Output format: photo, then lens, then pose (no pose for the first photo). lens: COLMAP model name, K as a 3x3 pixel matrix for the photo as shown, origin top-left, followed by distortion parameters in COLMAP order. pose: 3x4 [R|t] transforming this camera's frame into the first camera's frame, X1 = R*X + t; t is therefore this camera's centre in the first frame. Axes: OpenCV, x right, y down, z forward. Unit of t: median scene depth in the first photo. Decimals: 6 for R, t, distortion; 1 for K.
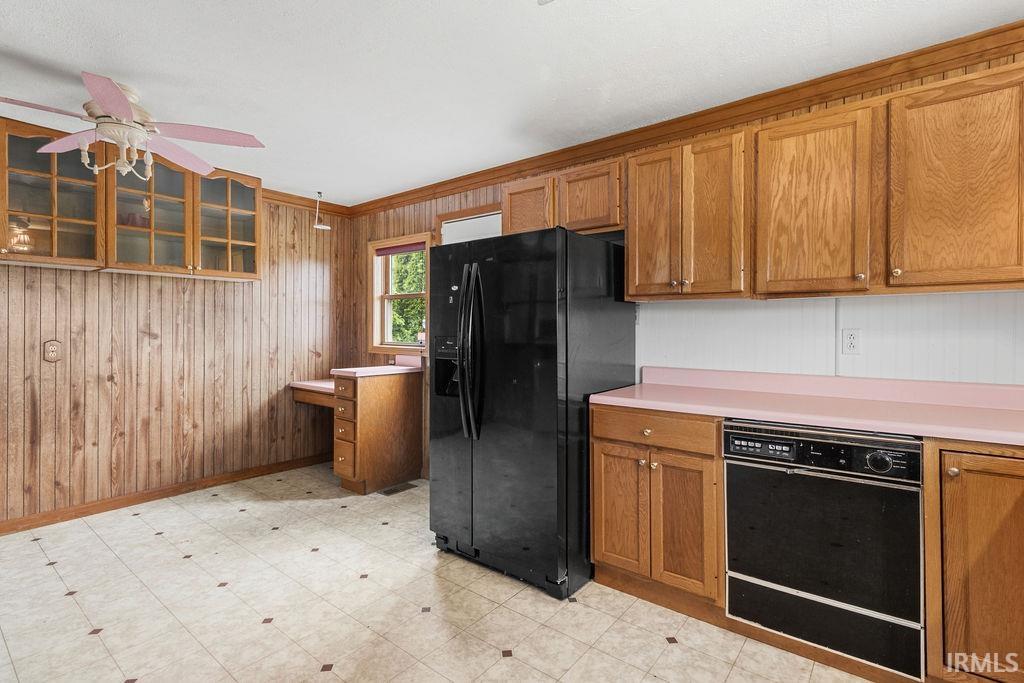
lens RADIAL K [[480.7, 0, 519.5], [0, 480.7, 337.1], [0, 0, 1]] dist [0.004422, 0.001275]
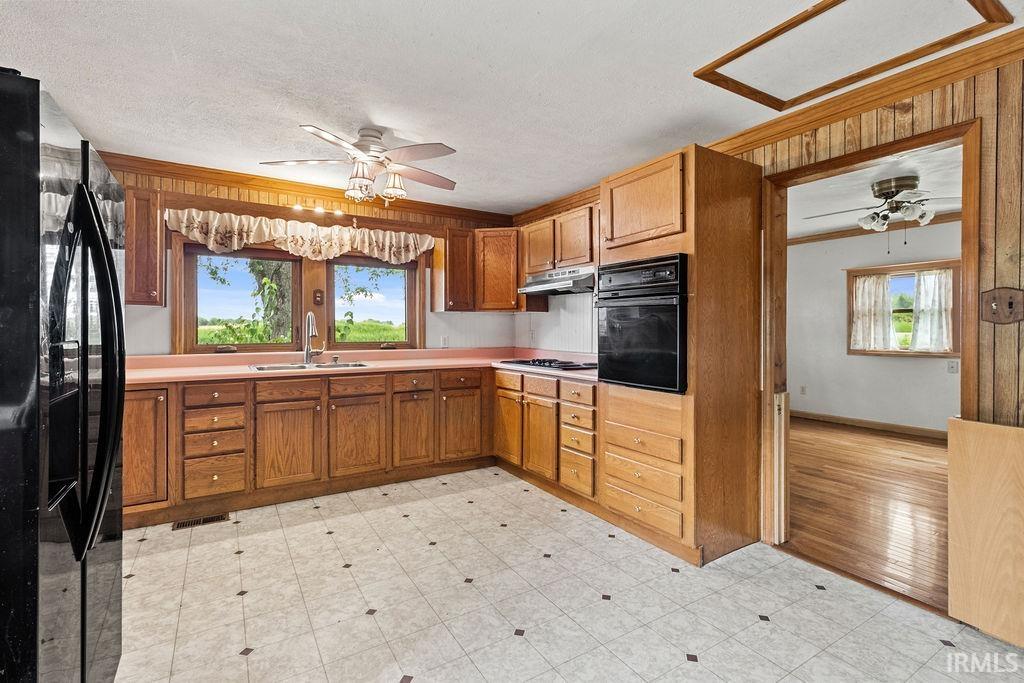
lens RADIAL K [[480.7, 0, 523.5], [0, 480.7, 328.9], [0, 0, 1]] dist [0.004422, 0.001275]
pose [[-0.939716, -0.006295, 0.341897, -0.744072], [-0.002924, 0.999942, 0.010374, -0.019592], [-0.341943, 0.008749, -0.939680, 1.432289]]
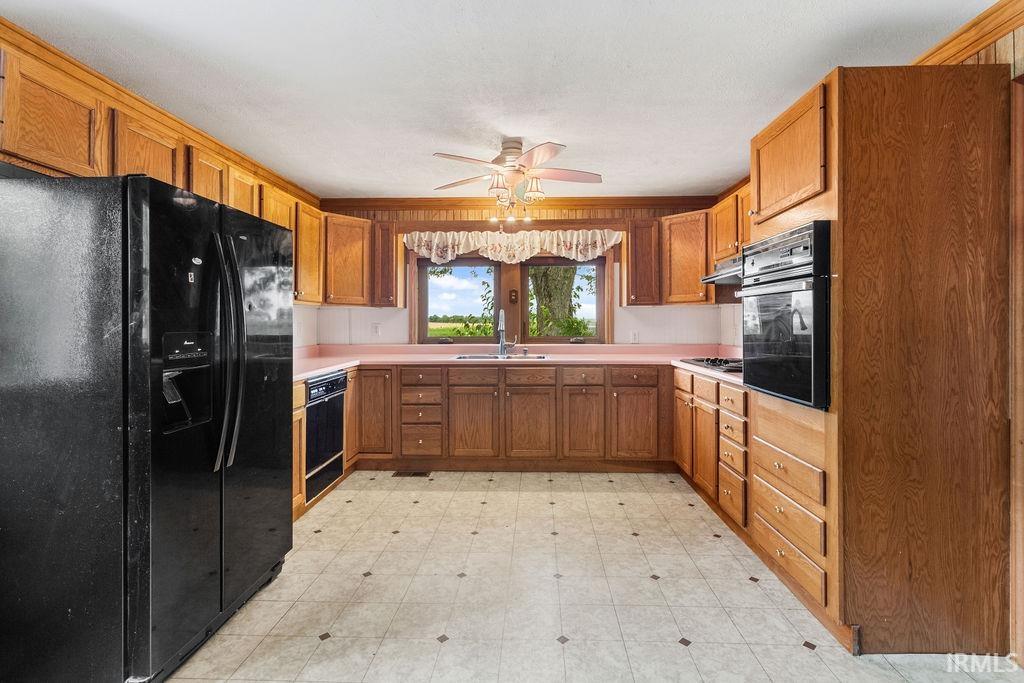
lens RADIAL K [[480.7, 0, 514.4], [0, 480.7, 323.5], [0, 0, 1]] dist [0.004422, 0.001275]
pose [[-0.579036, -0.001747, 0.815300, -1.074612], [0.007749, 0.999941, 0.007647, -0.017696], [-0.815265, 0.010746, -0.578988, 1.168995]]
